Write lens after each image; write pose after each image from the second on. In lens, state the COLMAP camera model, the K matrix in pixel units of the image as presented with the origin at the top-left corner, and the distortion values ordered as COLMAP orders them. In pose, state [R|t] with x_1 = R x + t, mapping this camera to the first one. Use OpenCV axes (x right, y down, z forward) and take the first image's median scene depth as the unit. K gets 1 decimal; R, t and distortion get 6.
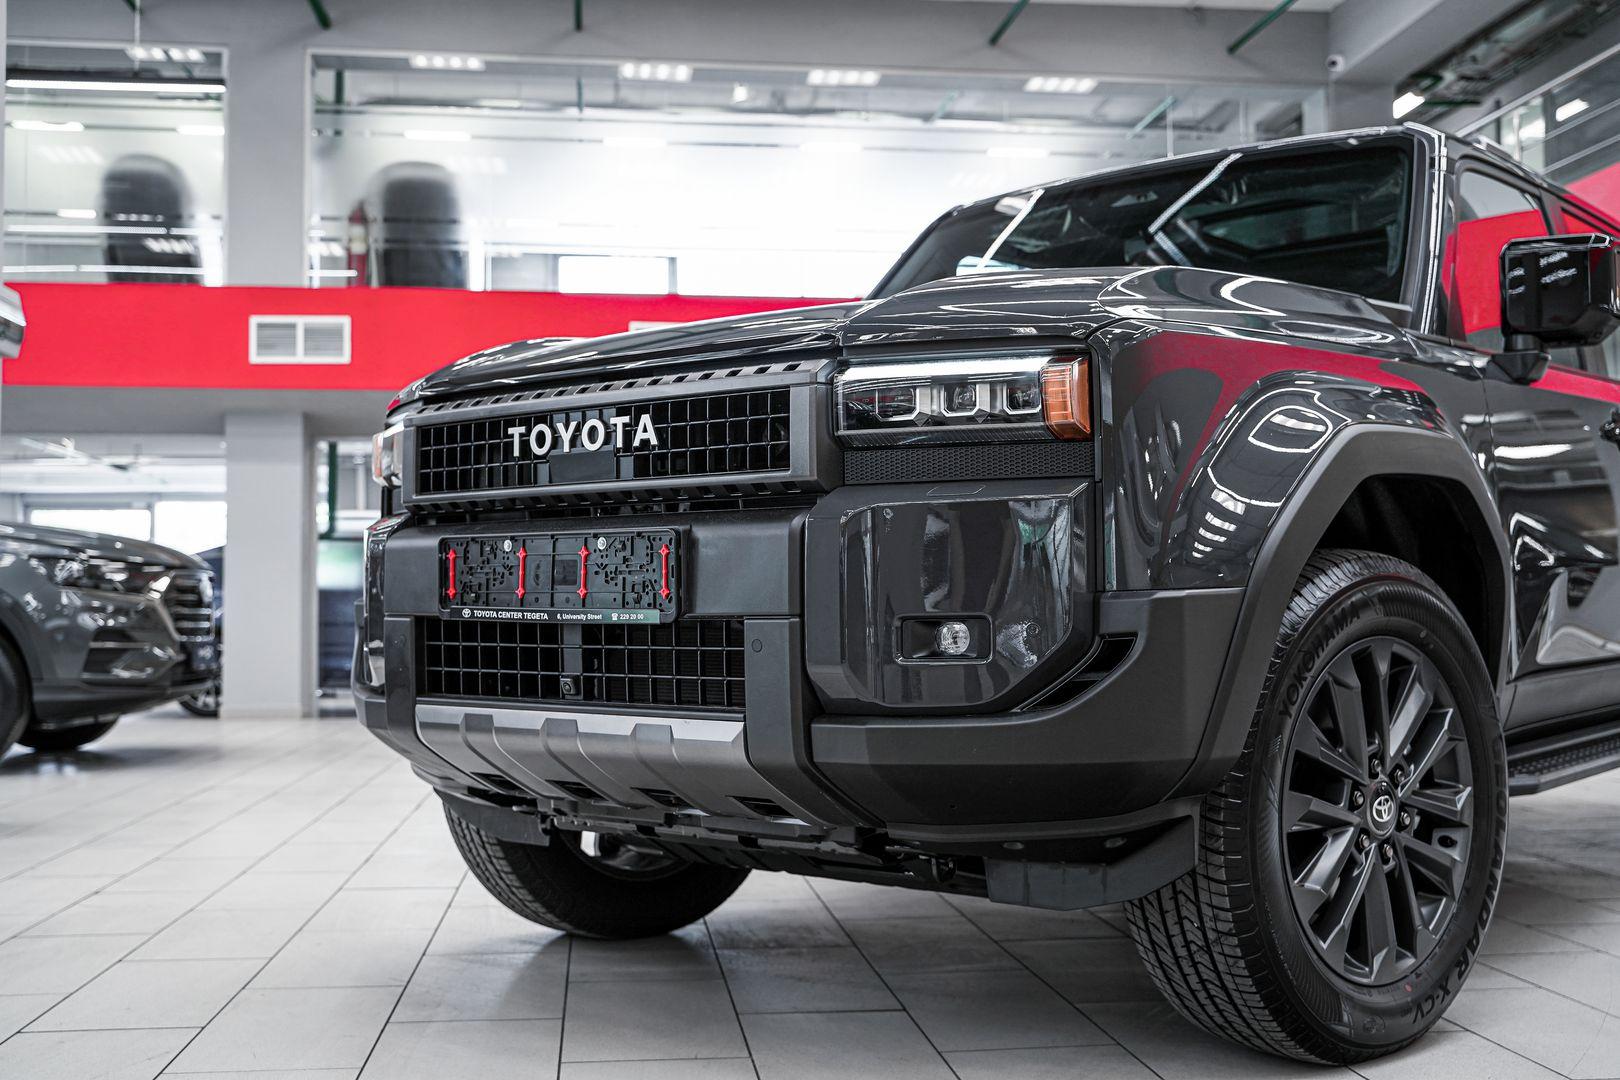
lens RADIAL K [[1664.2, 0, 810.0], [0, 1664.2, 540.0], [0, 0, 1]] dist [-0.004987, 0.010209]
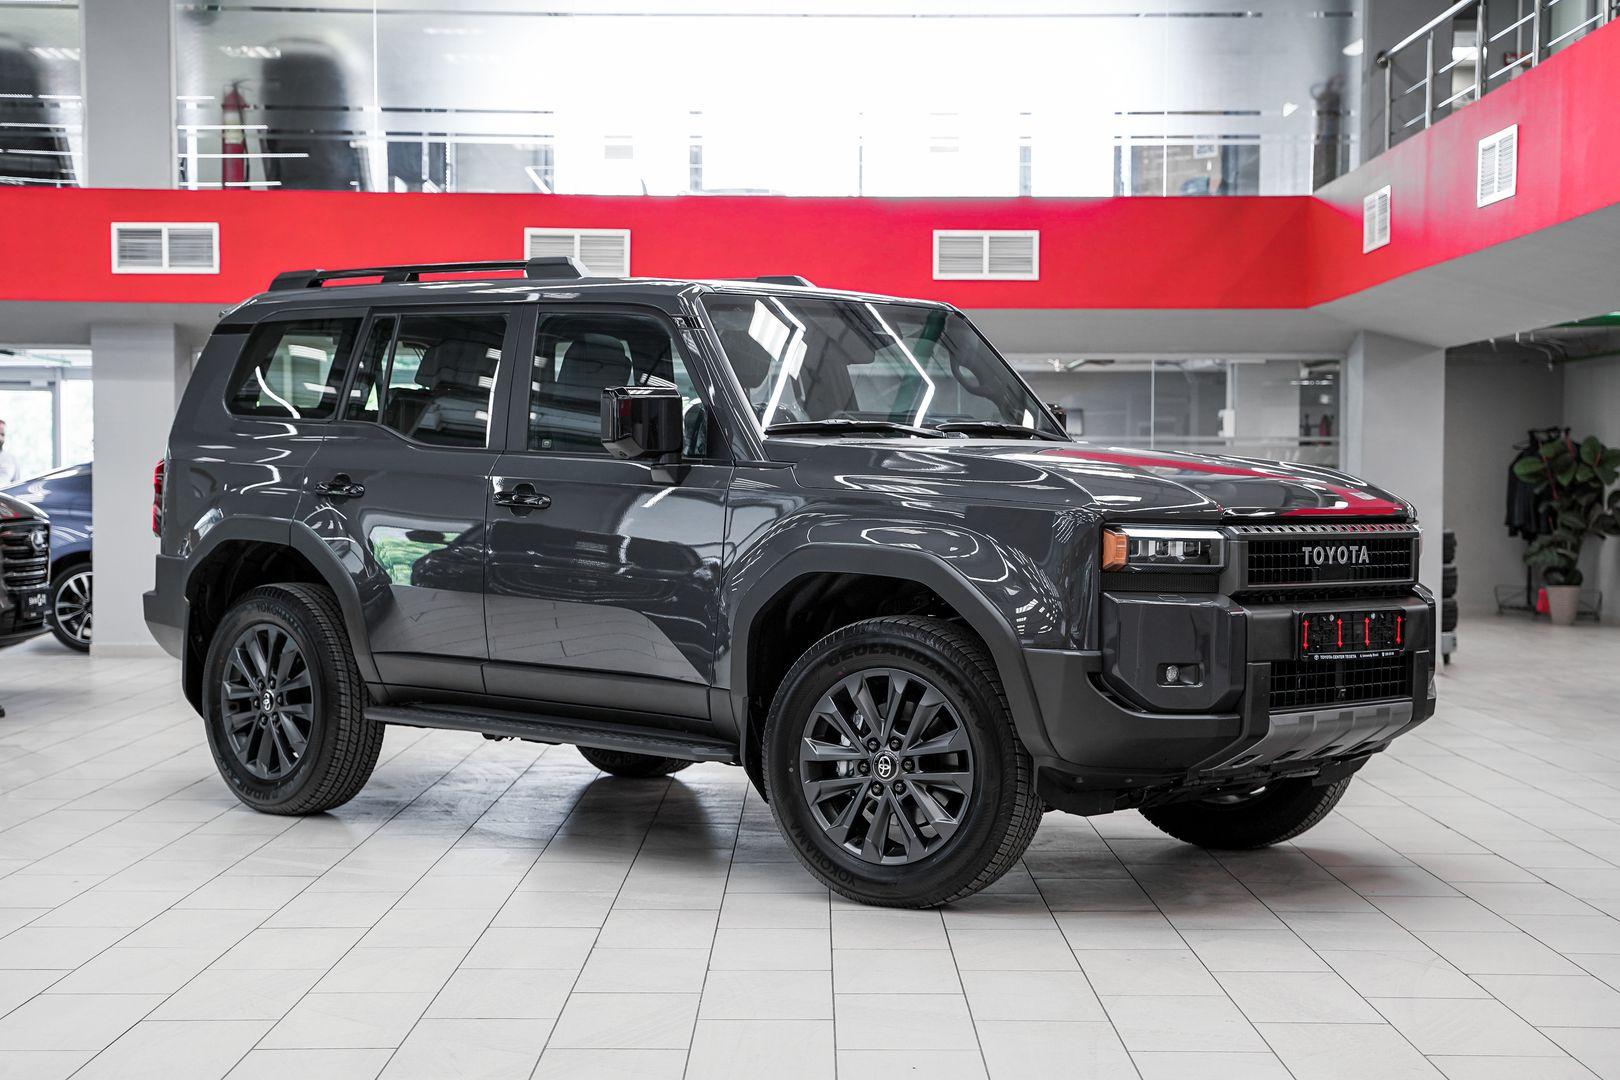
lens RADIAL K [[2602.3, 0, 813.6], [0, 2602.3, 564.4], [0, 0, 1]] dist [0.139588, 0.039803]
pose [[0.991932, 0.015148, -0.125861, 0.984995], [-0.005046, 0.996766, 0.080198, -0.272186], [0.126669, -0.078916, 0.988801, -1.698291]]
